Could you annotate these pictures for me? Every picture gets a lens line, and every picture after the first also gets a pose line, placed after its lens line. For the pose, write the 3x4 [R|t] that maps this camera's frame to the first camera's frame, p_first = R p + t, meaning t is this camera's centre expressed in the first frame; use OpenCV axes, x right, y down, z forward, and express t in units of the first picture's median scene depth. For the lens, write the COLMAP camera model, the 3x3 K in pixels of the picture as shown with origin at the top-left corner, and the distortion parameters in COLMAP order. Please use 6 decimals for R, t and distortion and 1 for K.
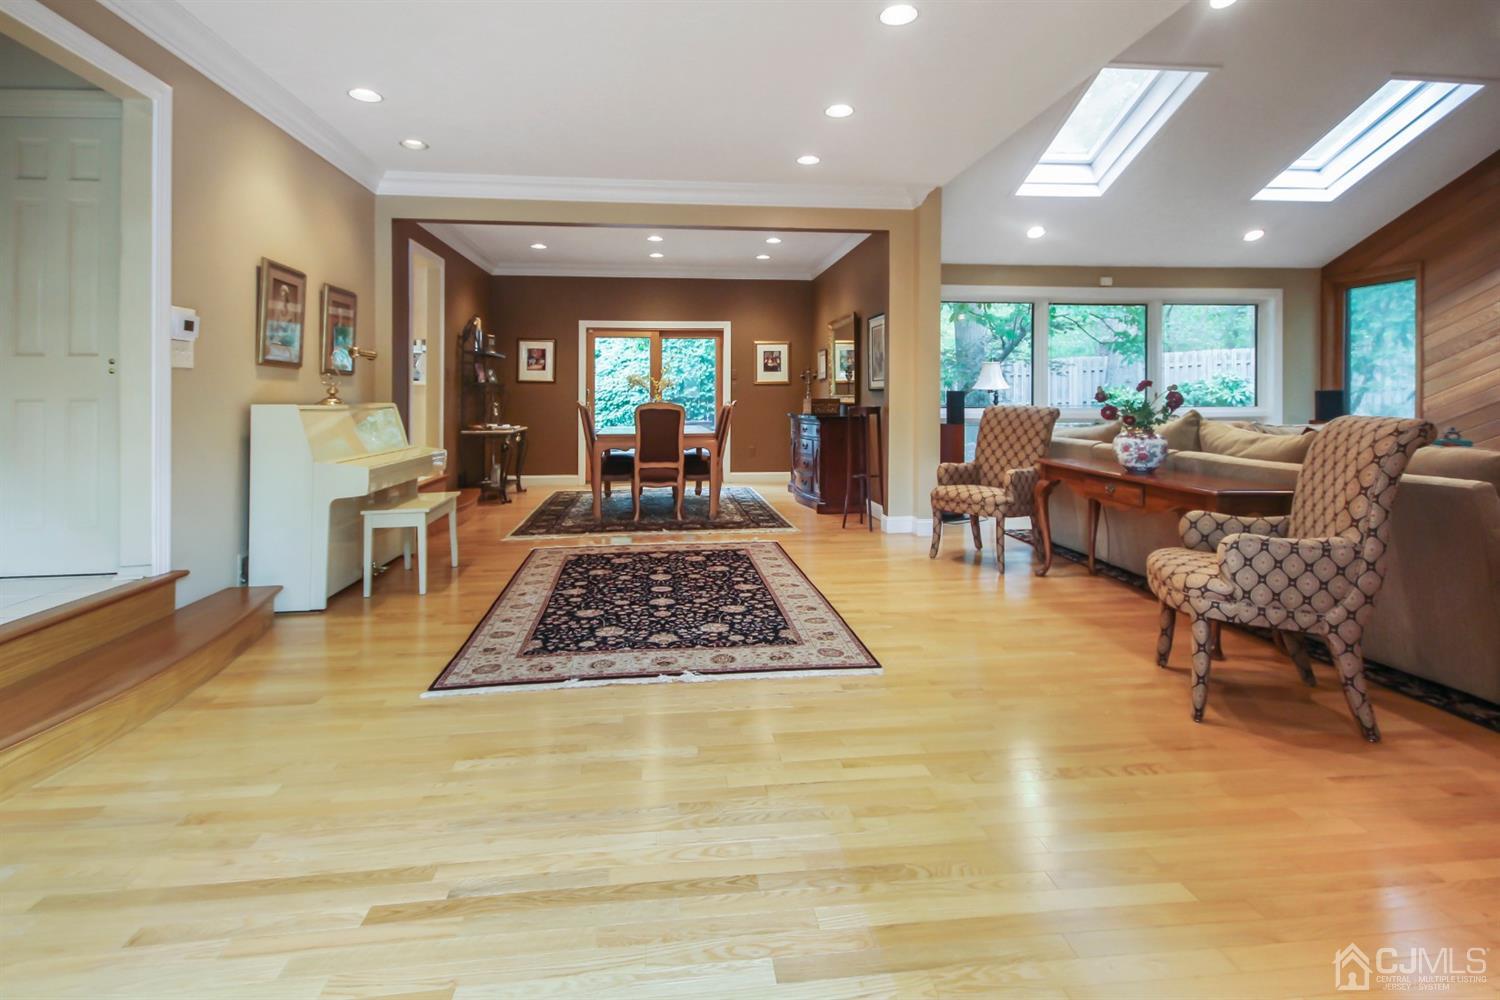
lens RADIAL K [[780.8, 0, 799.2], [0, 780.8, 396.3], [0, 0, 1]] dist [0.015210, 0.000406]
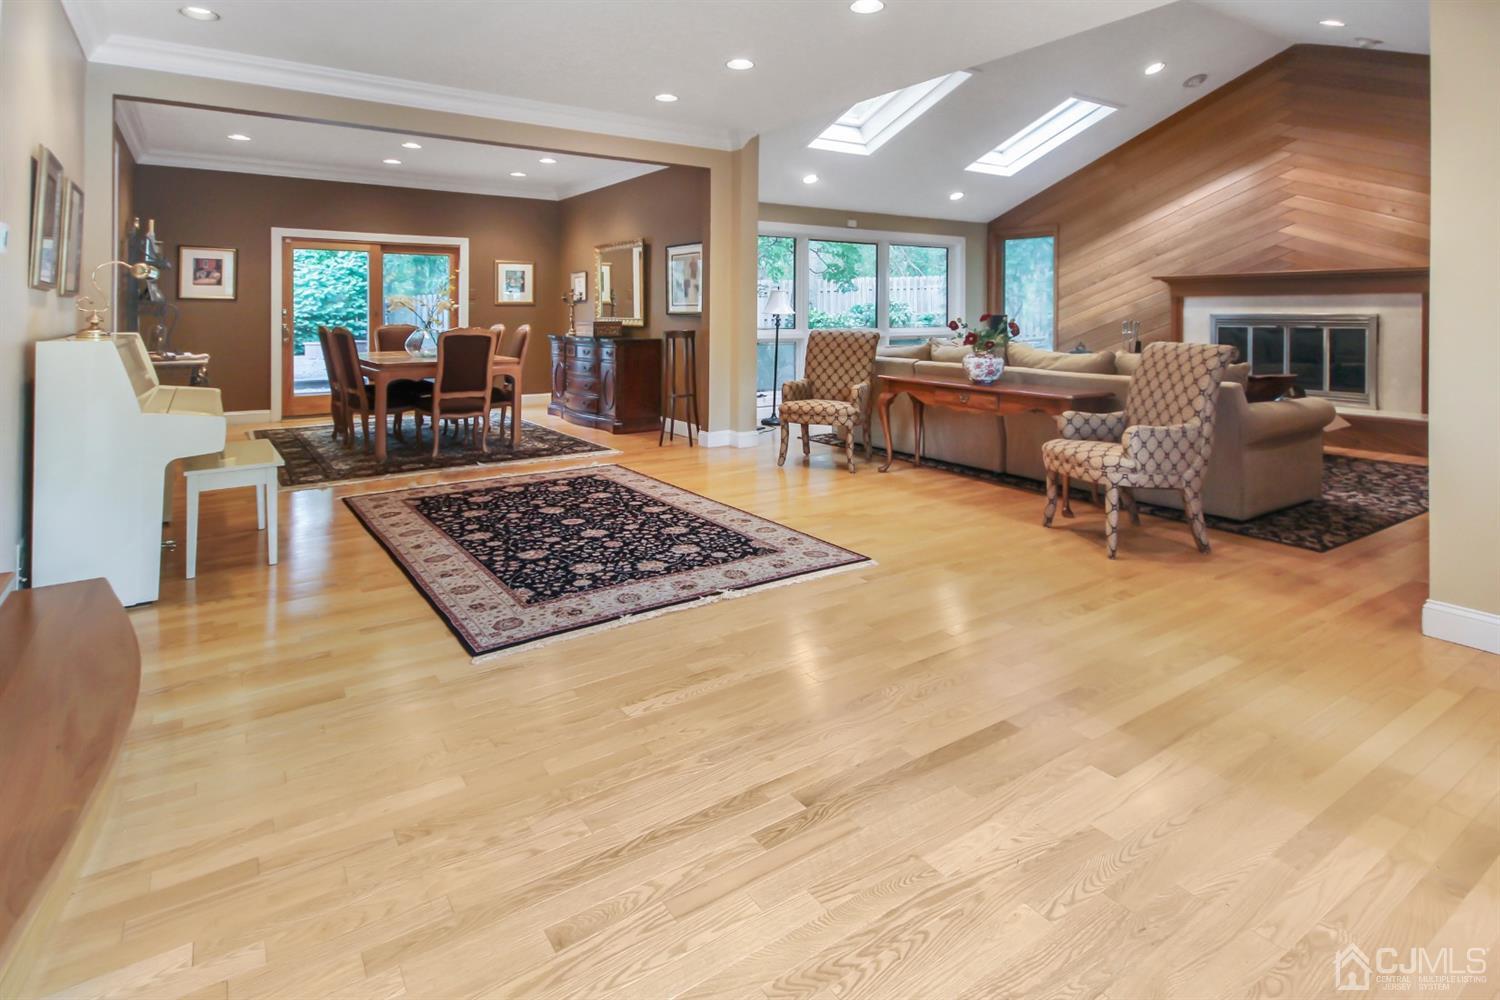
lens RADIAL K [[748.6, 0, 797.8], [0, 748.6, 311.6], [0, 0, 1]] dist [0.012716, 0.000035]
pose [[0.887312, 0.003418, 0.461157, -0.309083], [-0.003774, 0.999993, -0.000150, -0.016289], [-0.461154, -0.001608, 0.887319, 0.026726]]
